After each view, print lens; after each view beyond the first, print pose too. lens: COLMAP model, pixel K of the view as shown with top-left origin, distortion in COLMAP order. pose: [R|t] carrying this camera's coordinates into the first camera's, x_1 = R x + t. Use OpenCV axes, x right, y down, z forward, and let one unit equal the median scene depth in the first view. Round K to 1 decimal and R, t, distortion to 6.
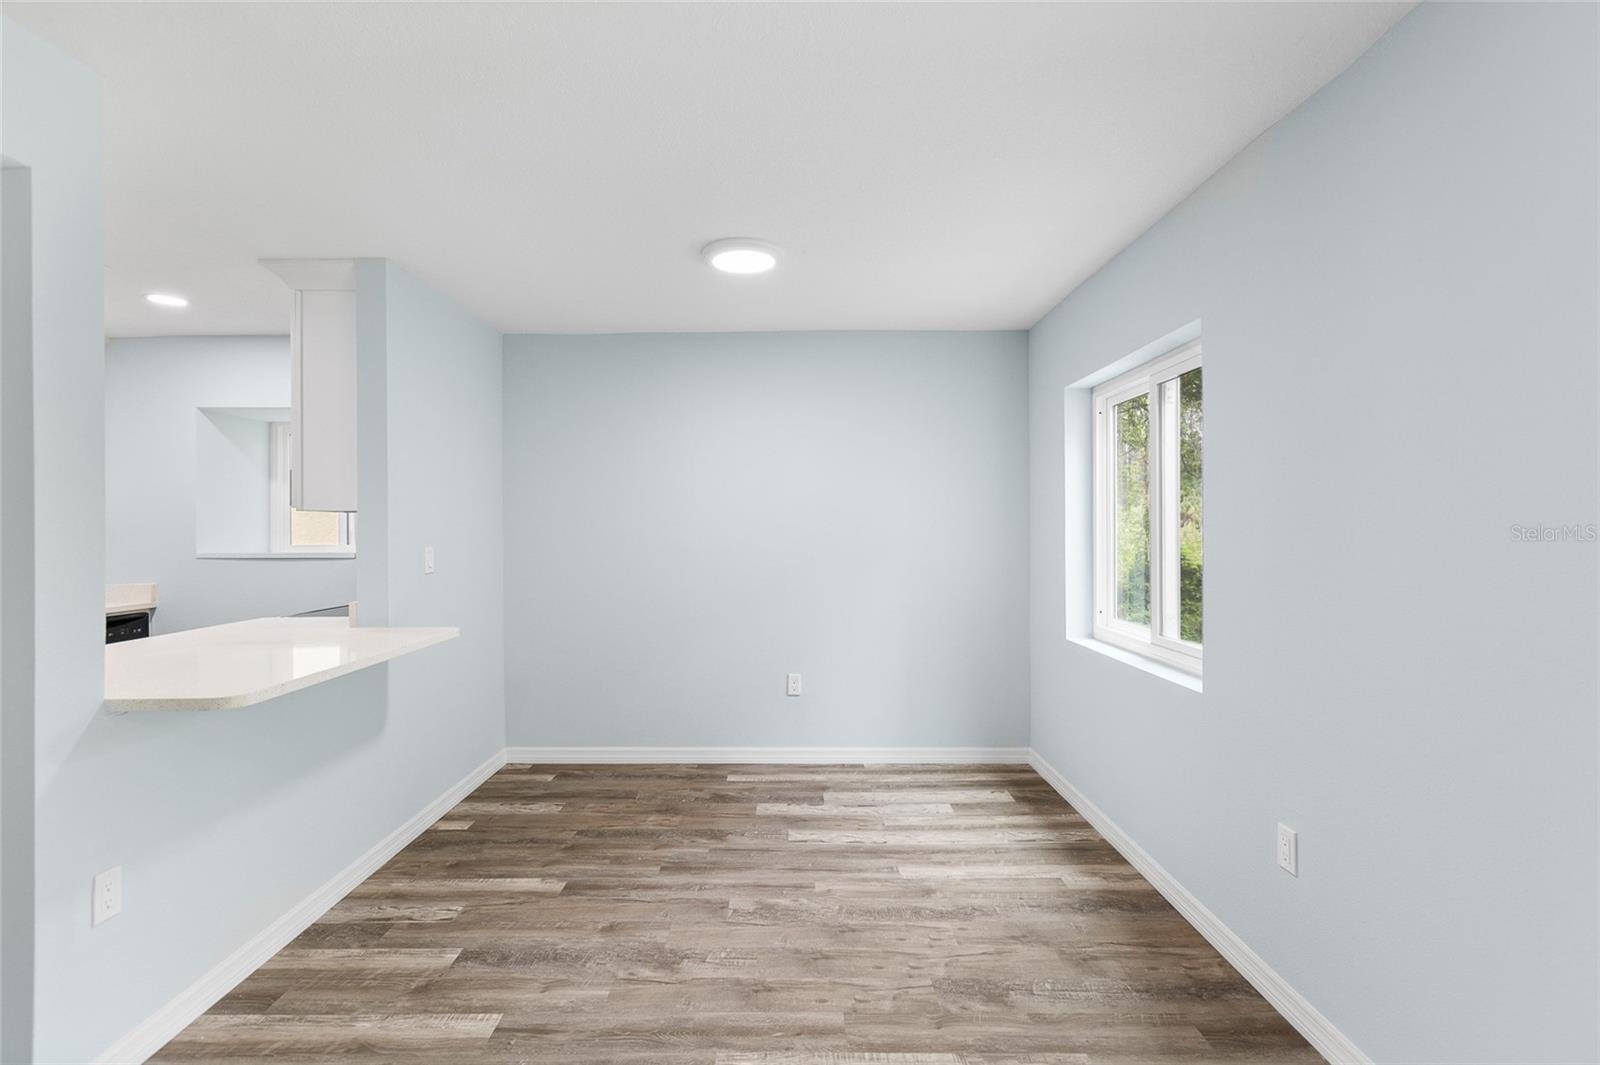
lens RADIAL K [[720.7, 0, 795.3], [0, 720.7, 533.6], [0, 0, 1]] dist [0.004266, -0.001678]
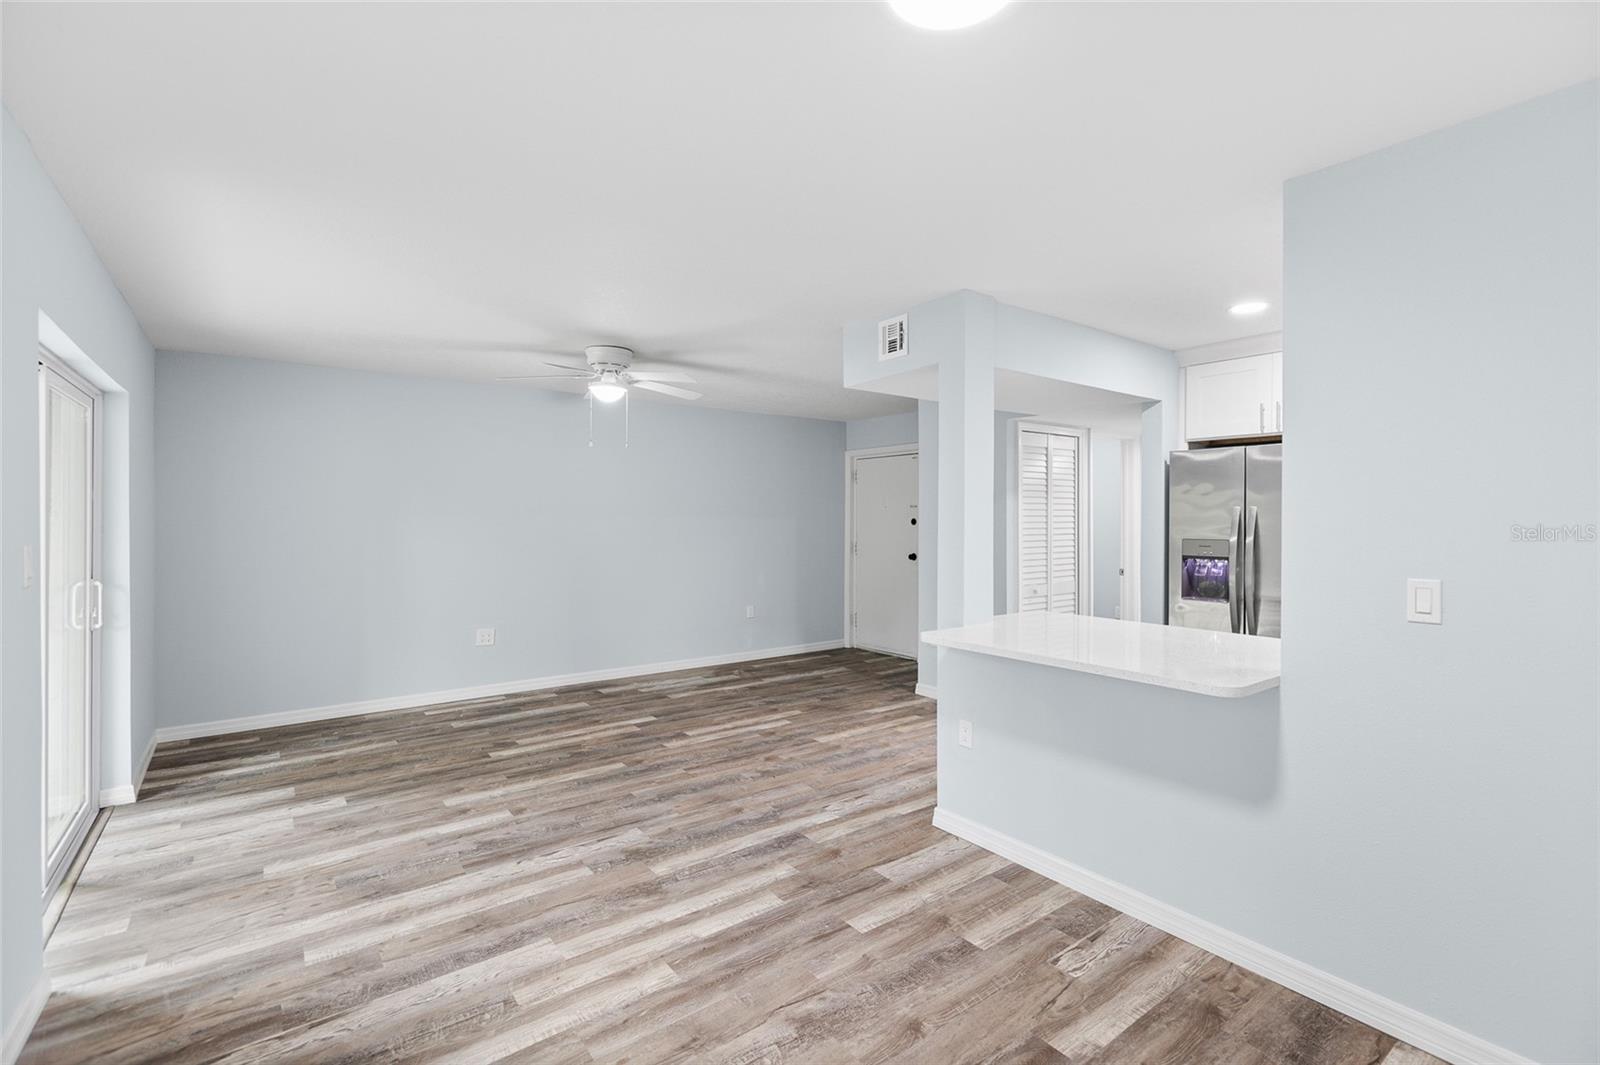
lens RADIAL K [[720.7, 0, 801.2], [0, 720.7, 532.2], [0, 0, 1]] dist [0.004266, -0.001678]
pose [[-0.803092, 0.011381, -0.595747, 0.290318], [-0.005545, 0.999632, 0.026571, -0.035065], [0.595830, 0.024642, -0.802733, 1.373222]]
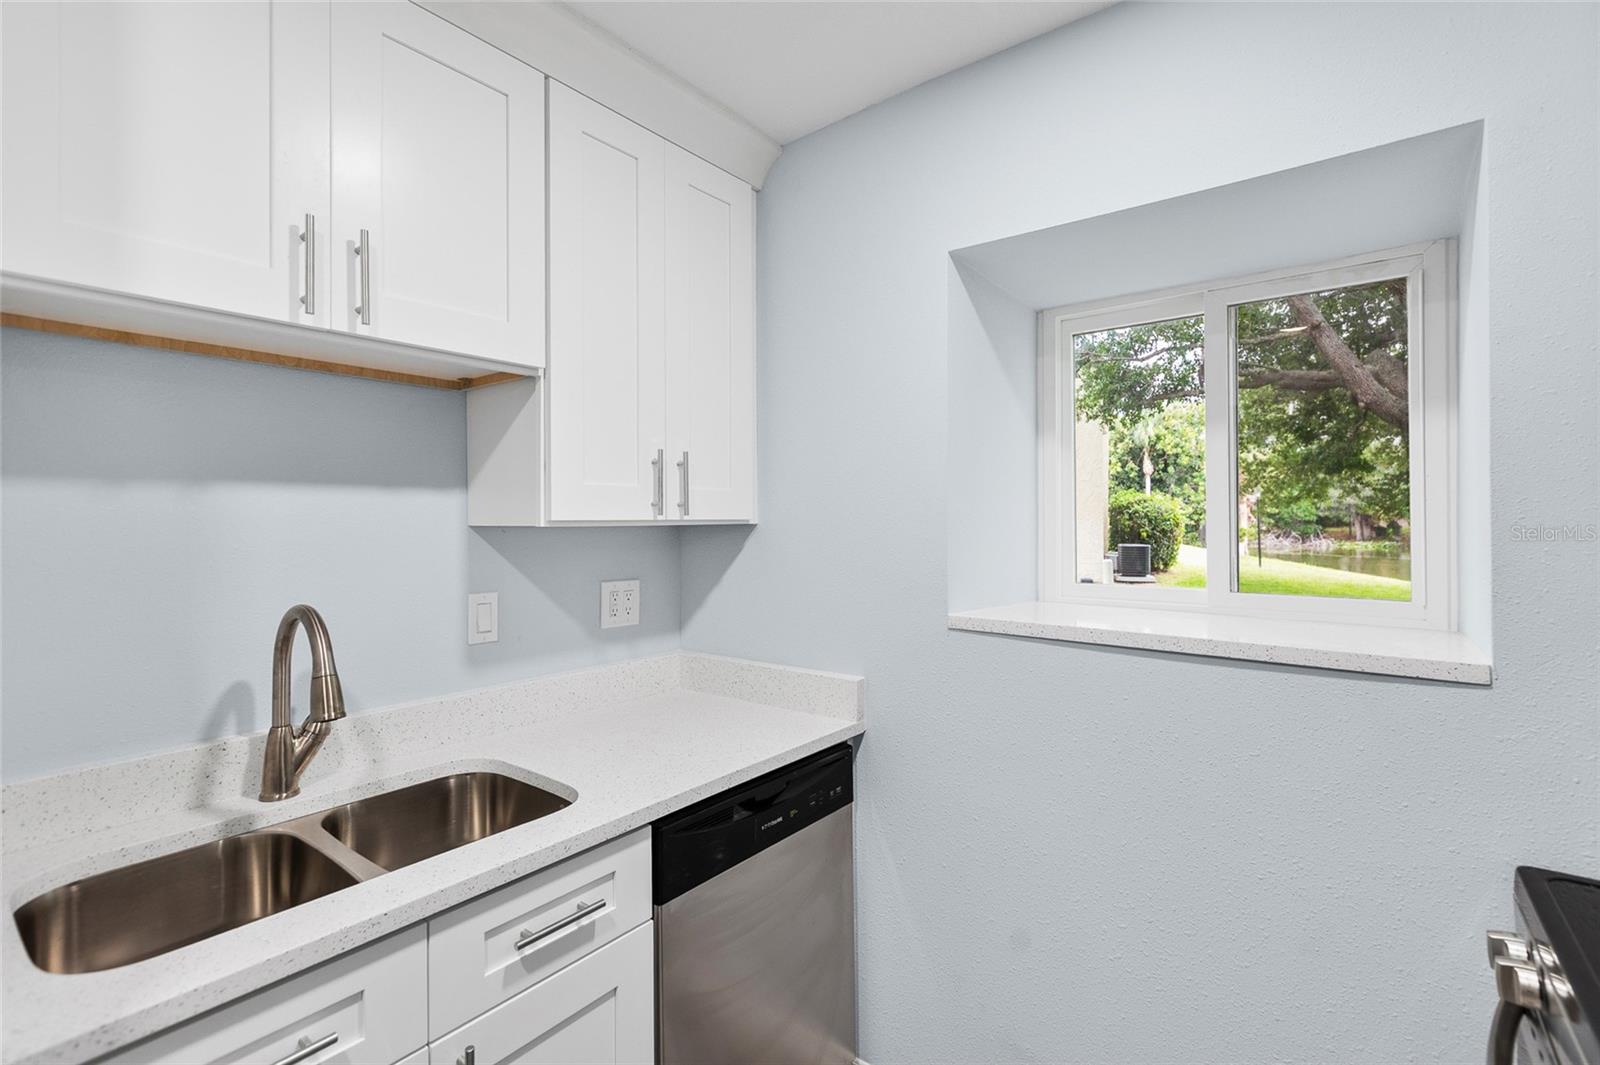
lens RADIAL K [[720.7, 0, 804.3], [0, 720.7, 510.5], [0, 0, 1]] dist [0.004266, -0.001678]
pose [[0.784443, -0.004503, -0.620185, -0.951599], [-0.004434, 0.999907, -0.012869, -0.038018], [0.620185, 0.012845, 0.784350, 0.940140]]
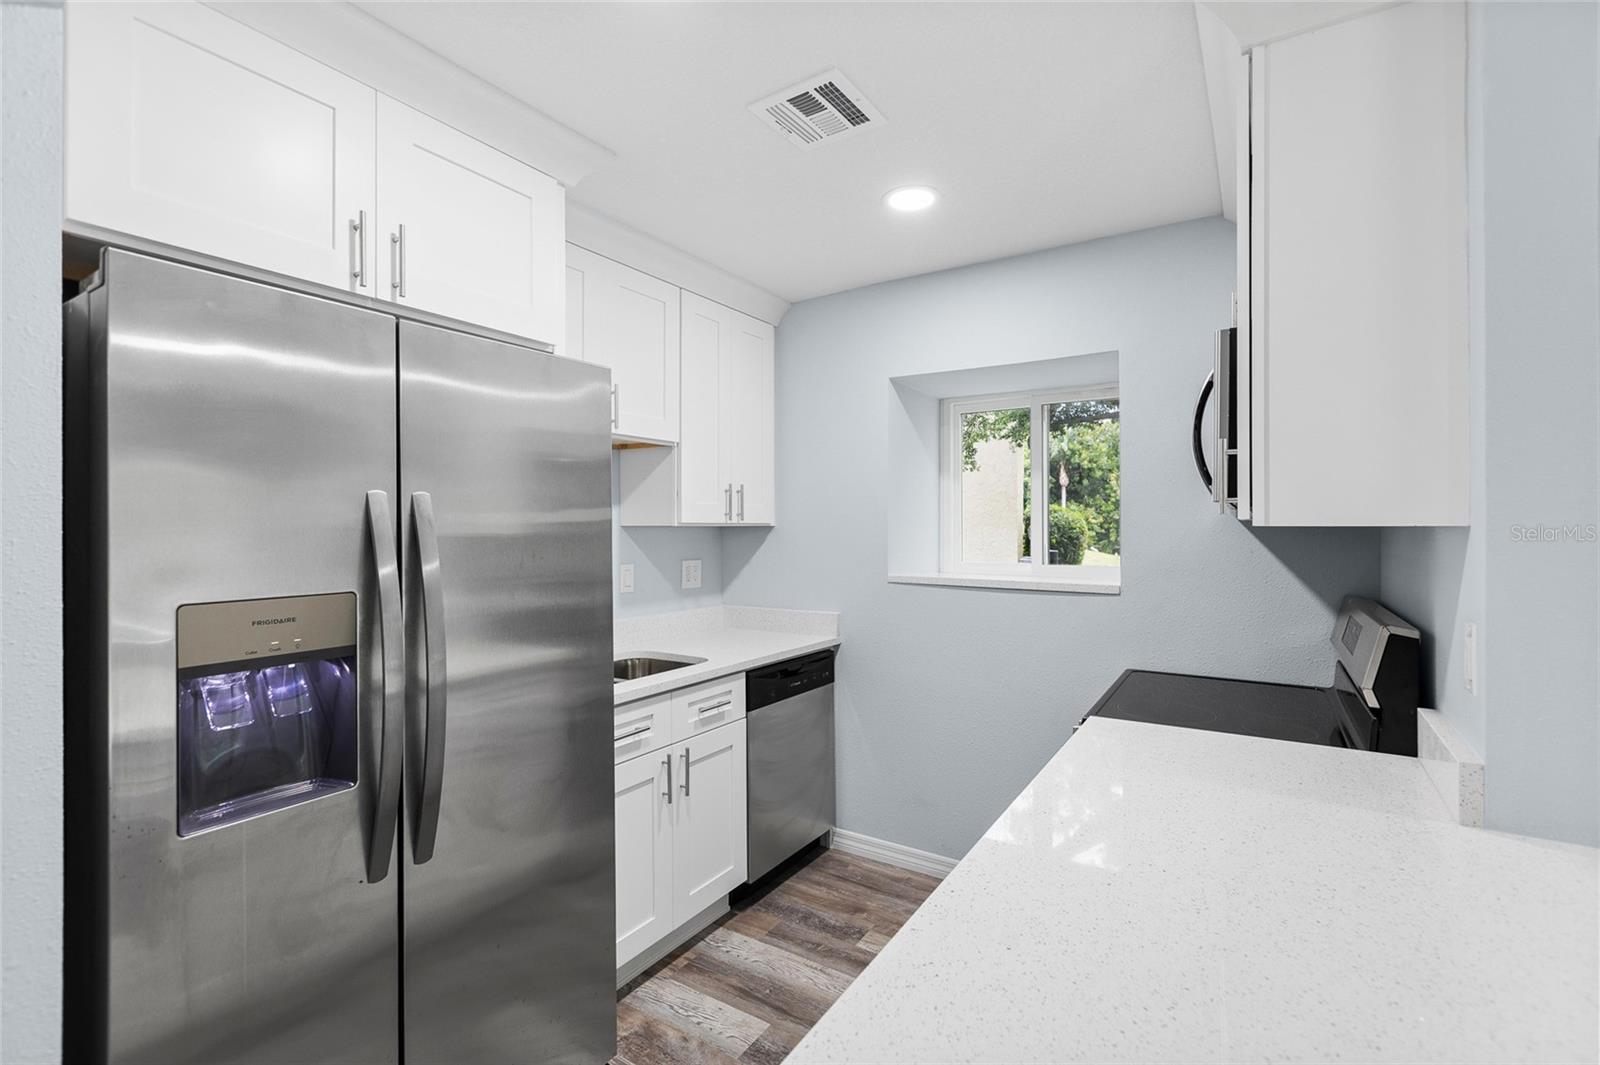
lens RADIAL K [[720.7, 0, 800.2], [0, 720.7, 519.5], [0, 0, 1]] dist [0.004266, -0.001678]
pose [[0.835110, -0.000434, -0.550082, -0.738467], [-0.007474, 0.999898, -0.012135, -0.030251], [0.550032, 0.014245, 0.835022, 0.496688]]
